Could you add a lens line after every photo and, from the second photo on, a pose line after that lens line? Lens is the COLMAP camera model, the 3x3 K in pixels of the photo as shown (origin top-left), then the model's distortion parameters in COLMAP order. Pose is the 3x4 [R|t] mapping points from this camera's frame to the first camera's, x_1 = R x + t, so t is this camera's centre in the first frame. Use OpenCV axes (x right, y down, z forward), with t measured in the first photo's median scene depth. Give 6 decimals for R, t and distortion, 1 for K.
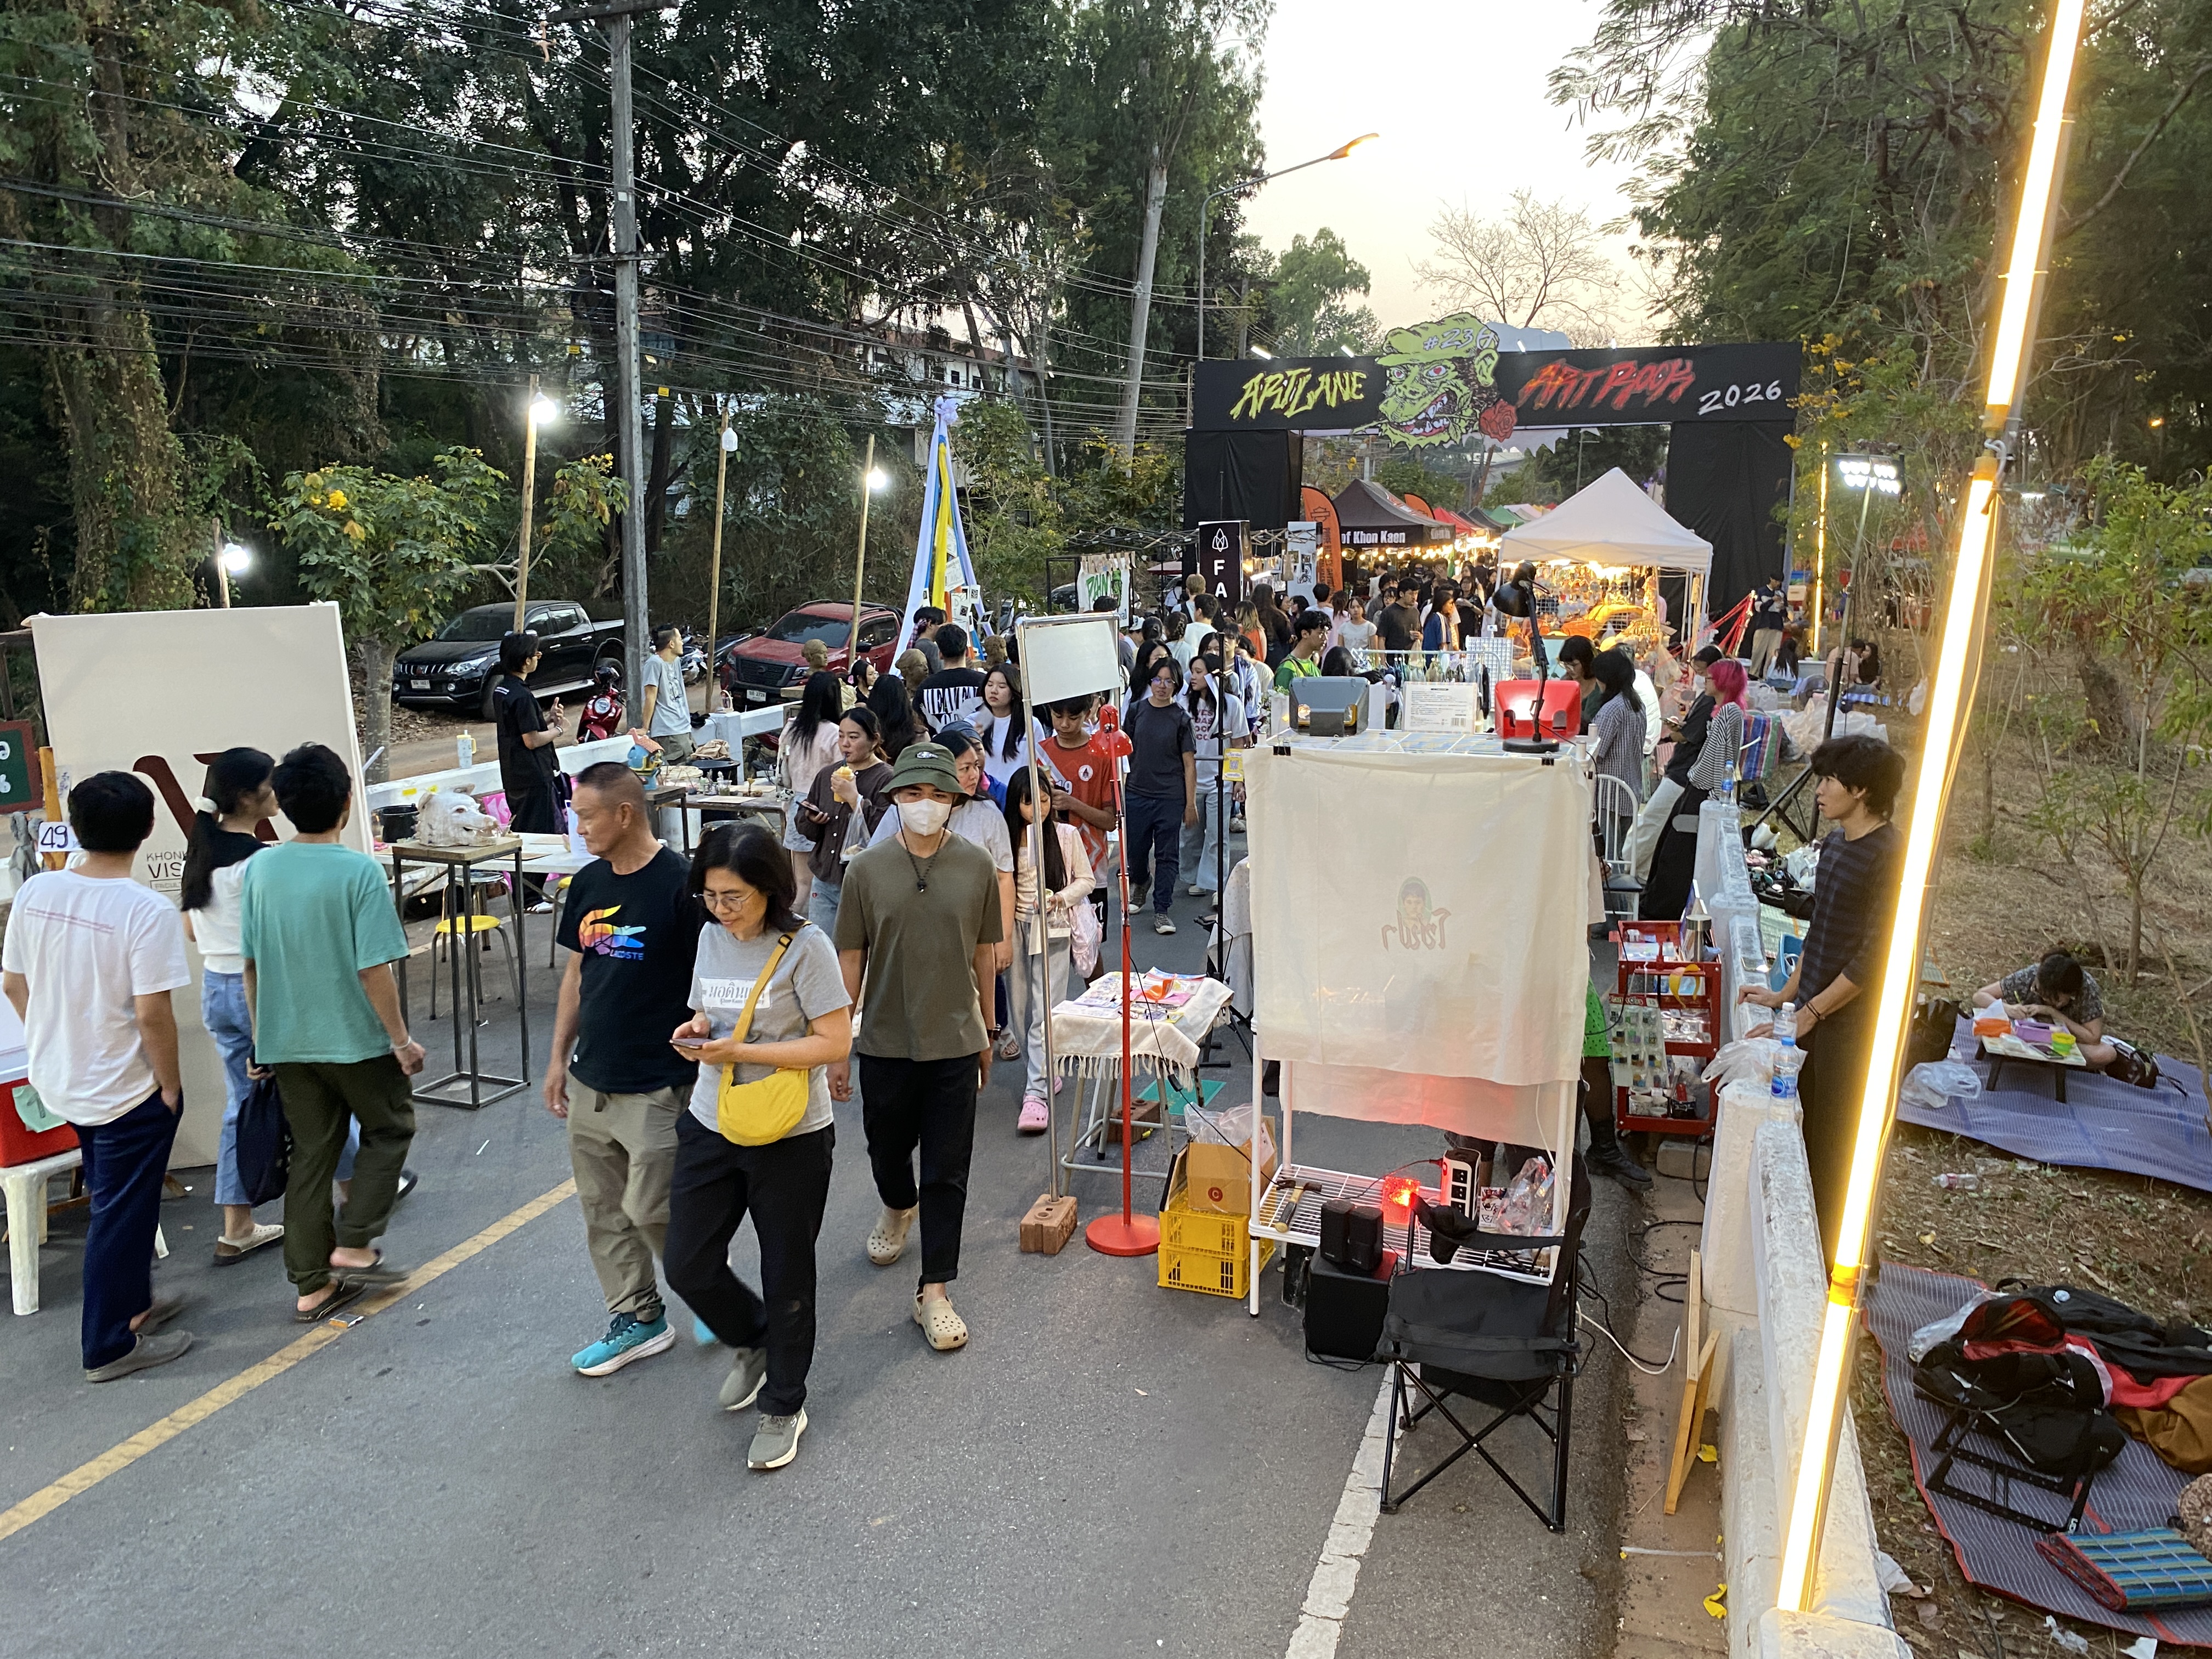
lens RADIAL K [[1655.0, 0, 1106.9], [0, 1655.0, 839.4], [0, 0, 1]] dist [0.014862, -0.022751]
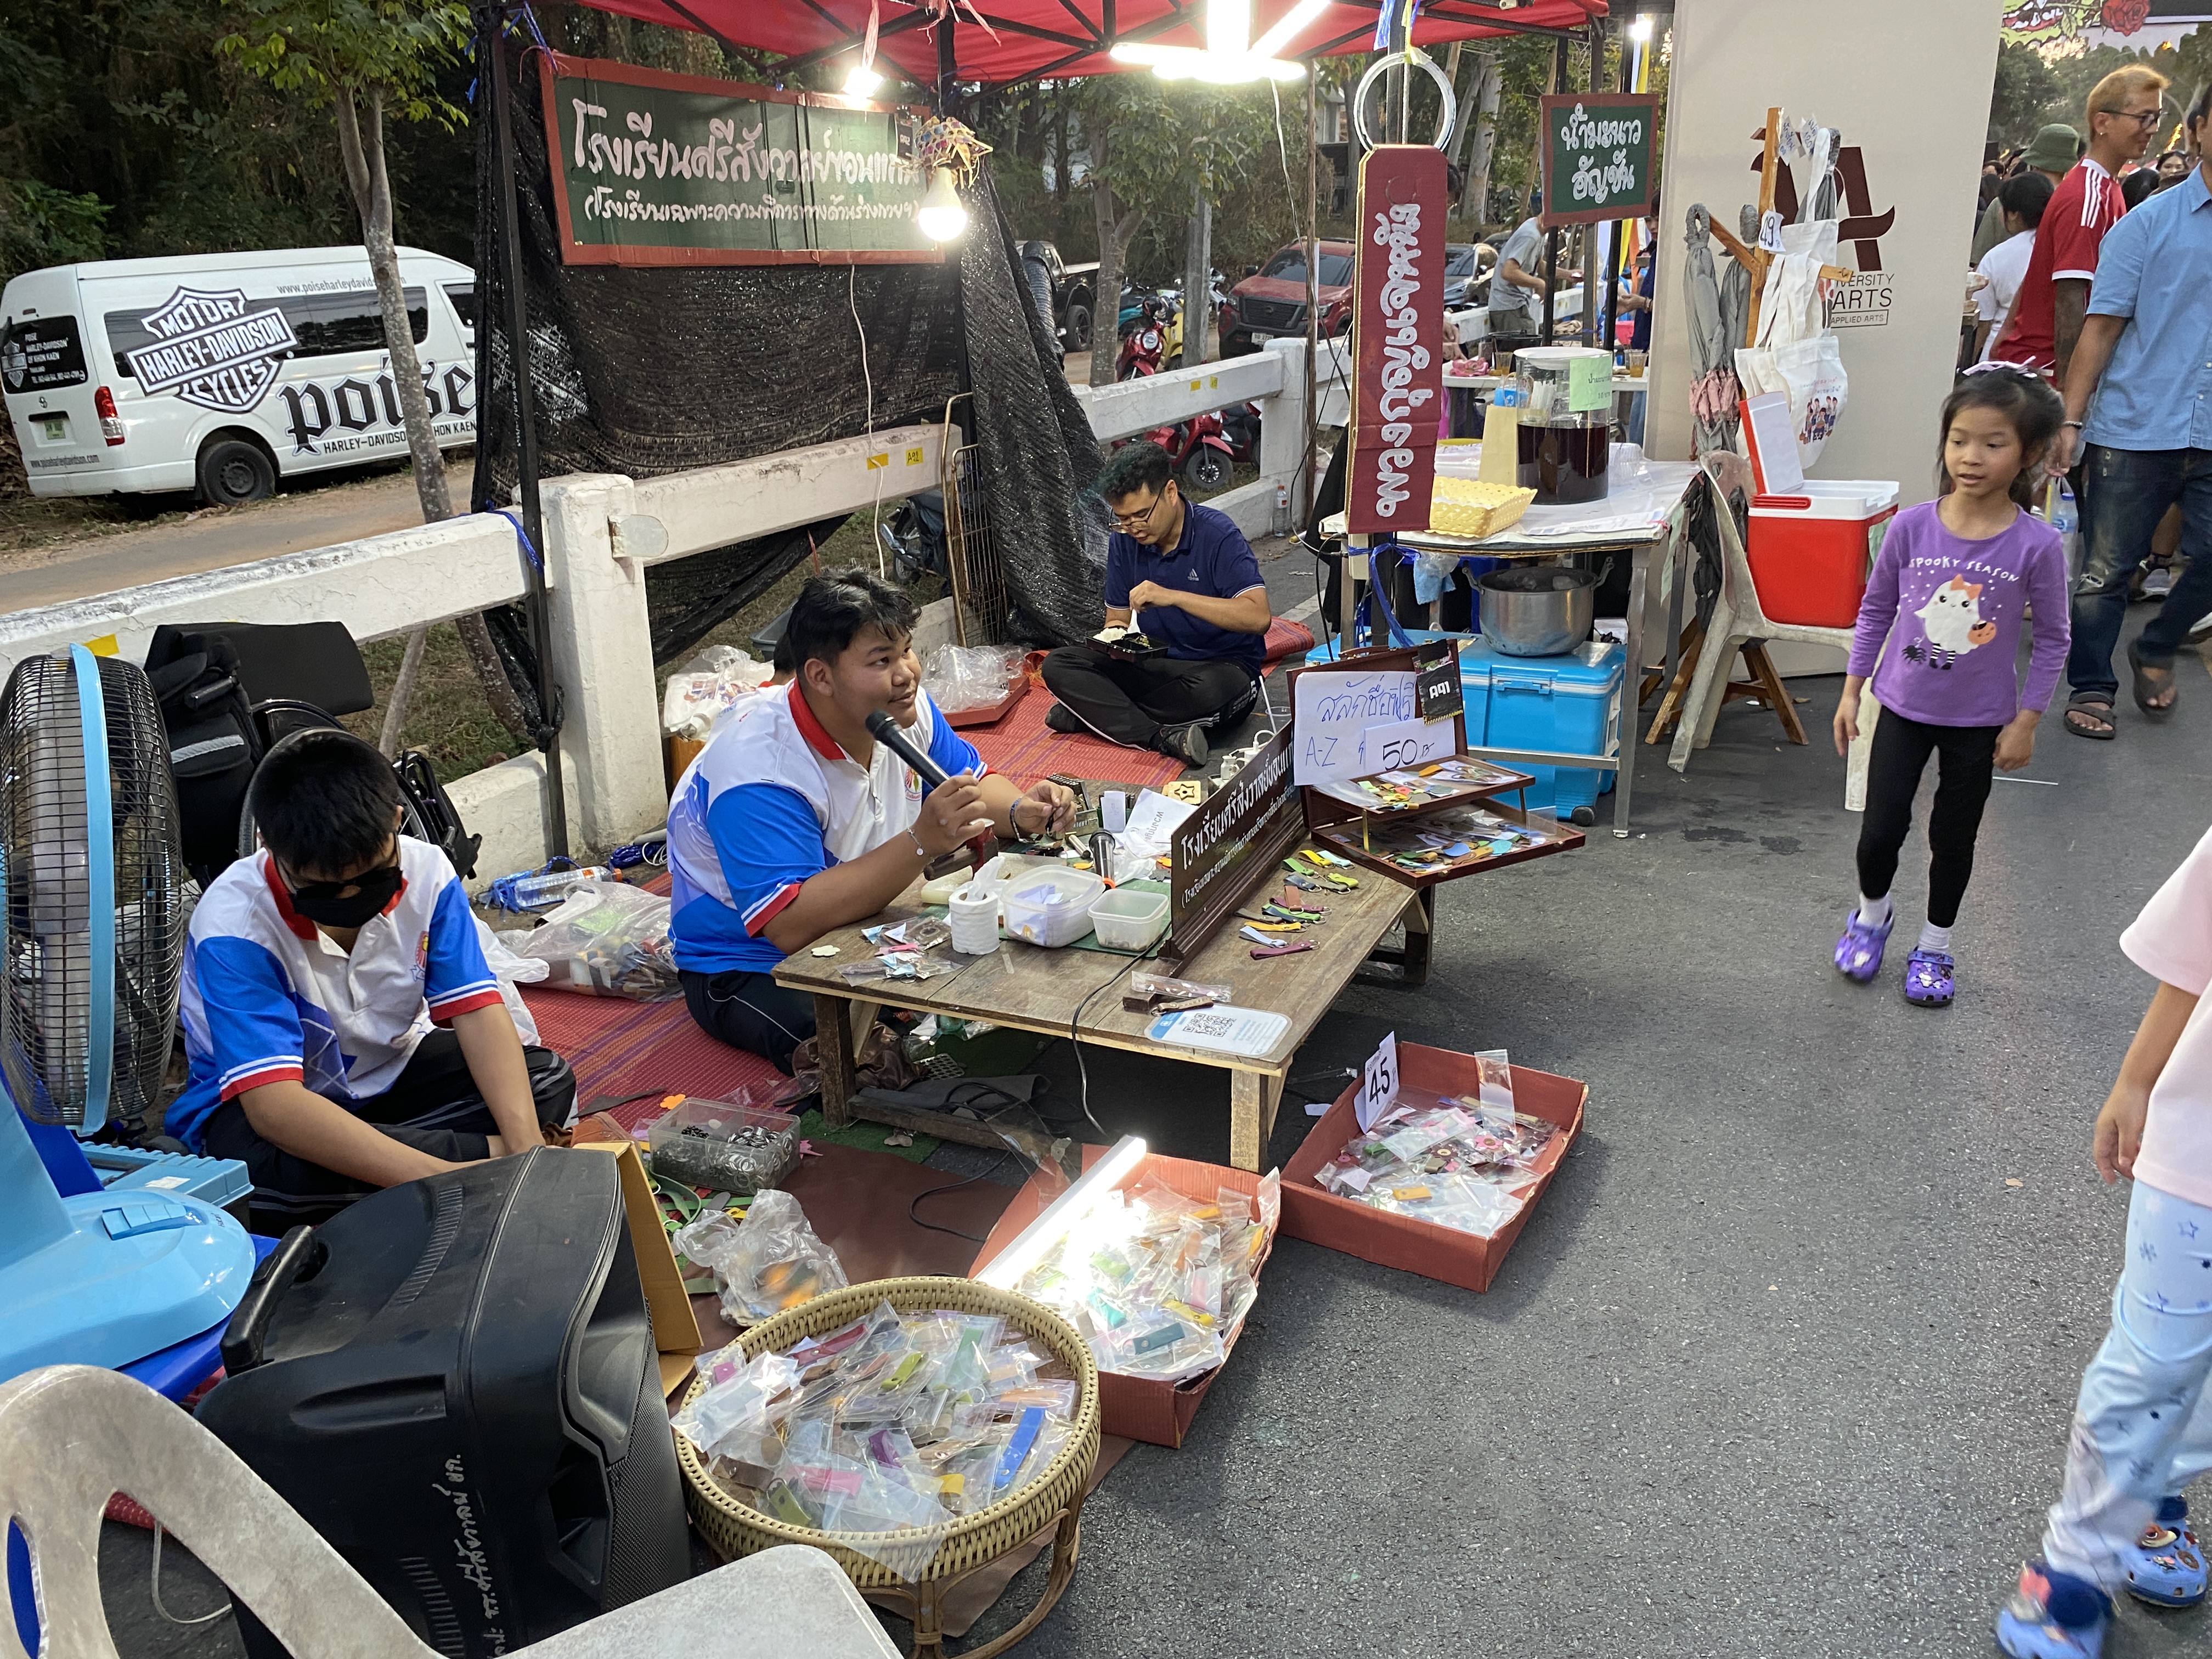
lens RADIAL K [[1655.0, 0, 1093.5], [0, 1655.0, 828.7], [0, 0, 1]] dist [0.014862, -0.022751]
pose [[0.991216, 0.036364, -0.127158, -0.167743], [-0.015018, 0.986187, 0.164955, 0.030685], [0.131400, -0.161596, 0.978070, 0.027652]]
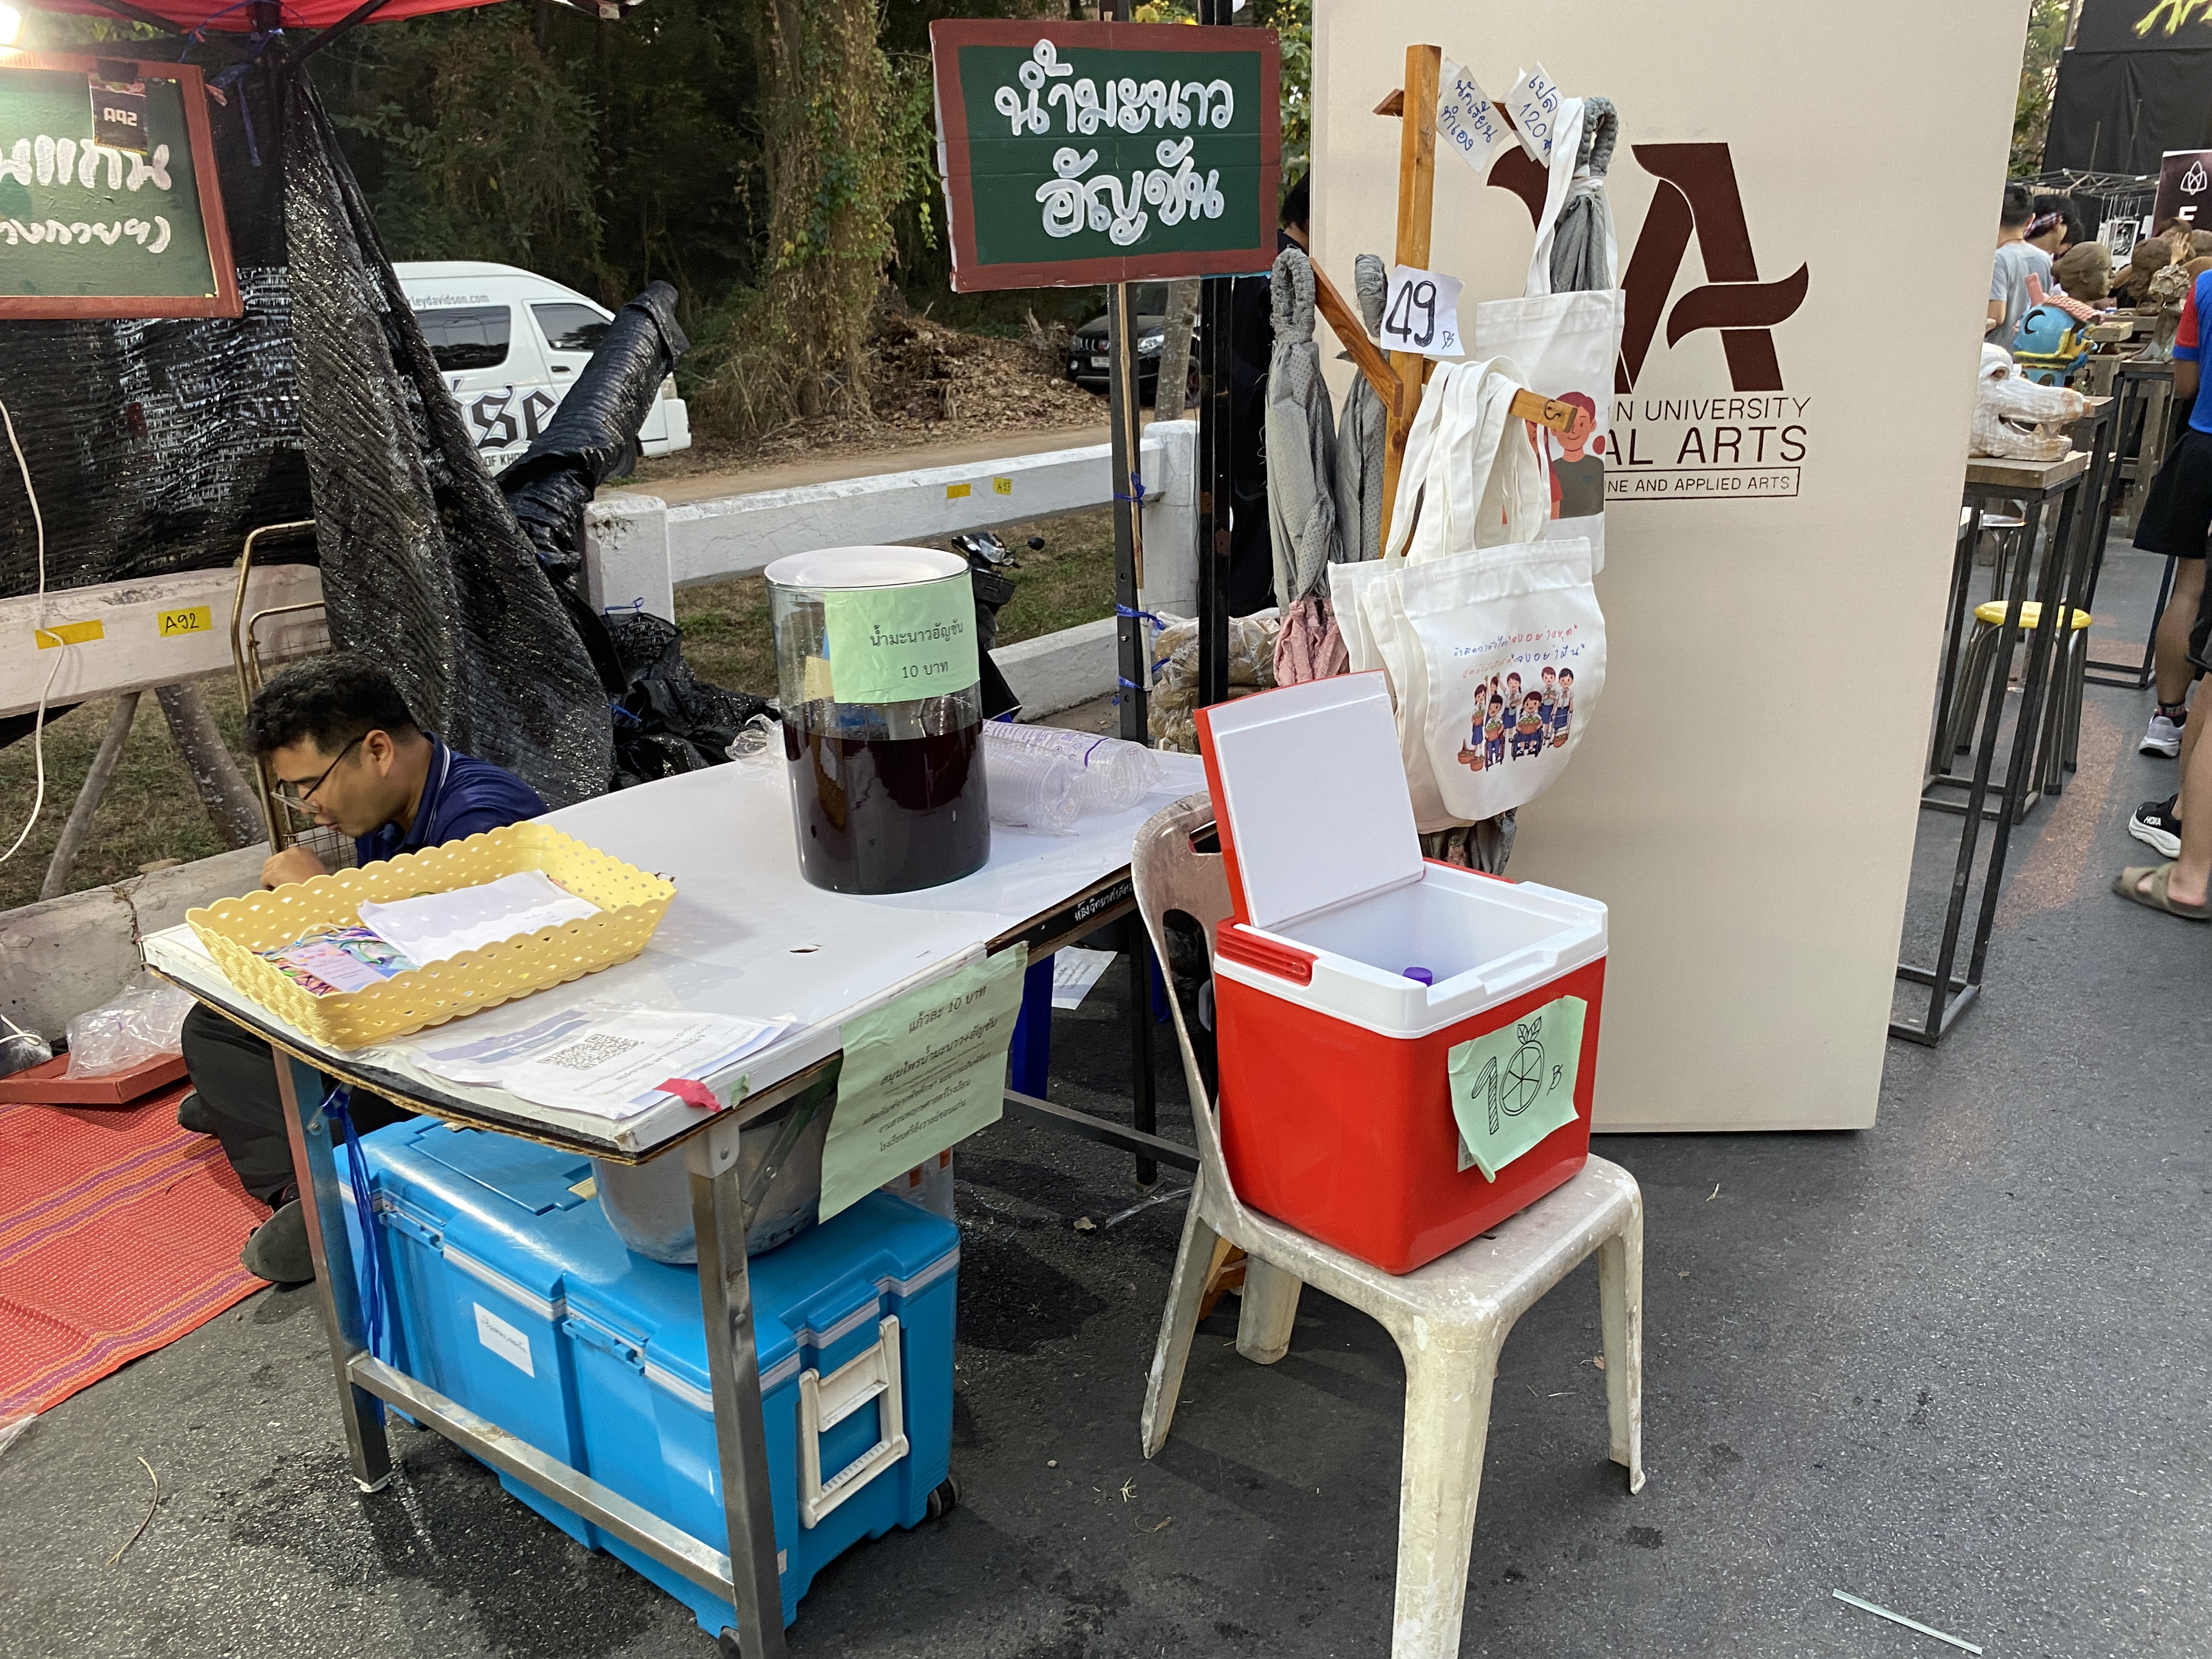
lens RADIAL K [[1655.0, 0, 1117.3], [0, 1655.0, 796.0], [0, 0, 1]] dist [0.014862, -0.022751]
pose [[0.951561, 0.106561, -0.288402, -0.115392], [-0.068255, 0.987826, 0.139789, 0.011415], [0.299788, -0.113333, 0.947250, 0.124181]]
